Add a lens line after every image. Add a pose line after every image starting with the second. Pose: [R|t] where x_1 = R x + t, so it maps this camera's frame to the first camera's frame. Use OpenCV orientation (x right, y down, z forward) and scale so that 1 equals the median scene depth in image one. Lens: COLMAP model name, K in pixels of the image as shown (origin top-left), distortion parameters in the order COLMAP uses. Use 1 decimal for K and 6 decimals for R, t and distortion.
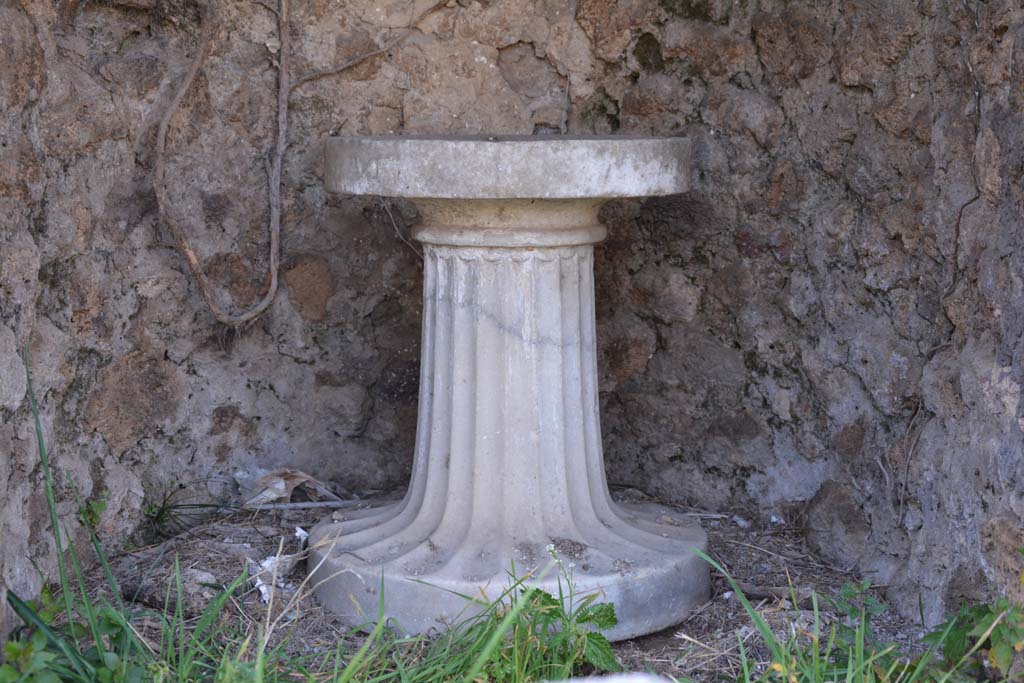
lens RADIAL K [[1771.3, 0, 510.6], [0, 1771.3, 344.3], [0, 0, 1]] dist [0.207493, 0.000000]
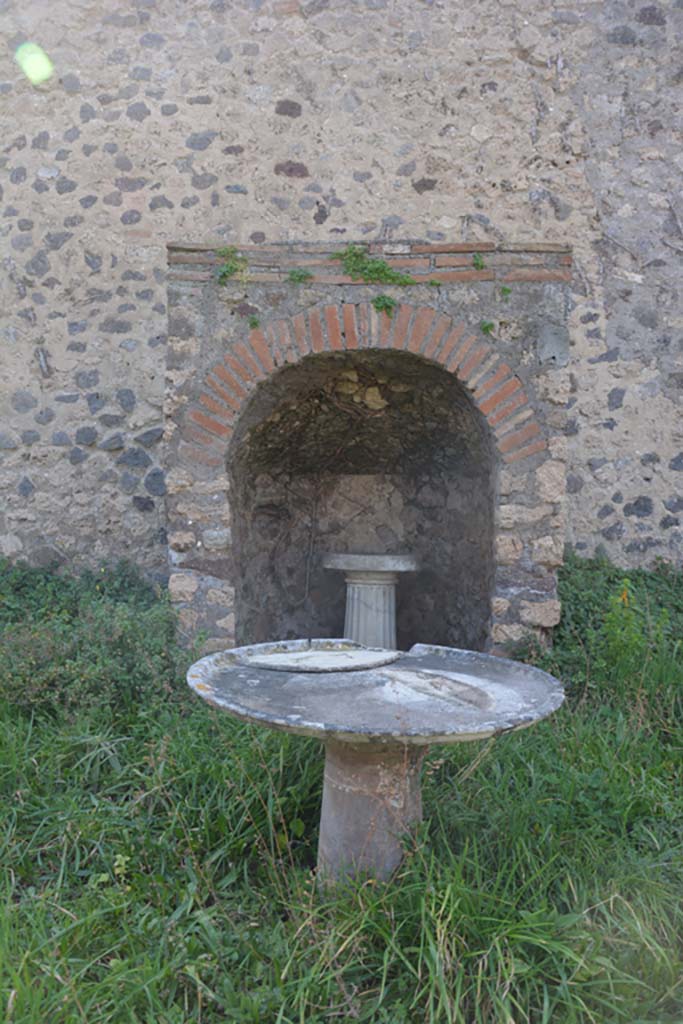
lens RADIAL K [[790.8, 0, 342.8], [0, 790.8, 511.7], [0, 0, 1]] dist [-0.133430, 0.055596]
pose [[0.994420, 0.024008, -0.102723, 0.091290], [-0.039939, 0.986954, -0.155969, 0.045341], [0.097638, 0.159201, 0.982406, -0.523894]]
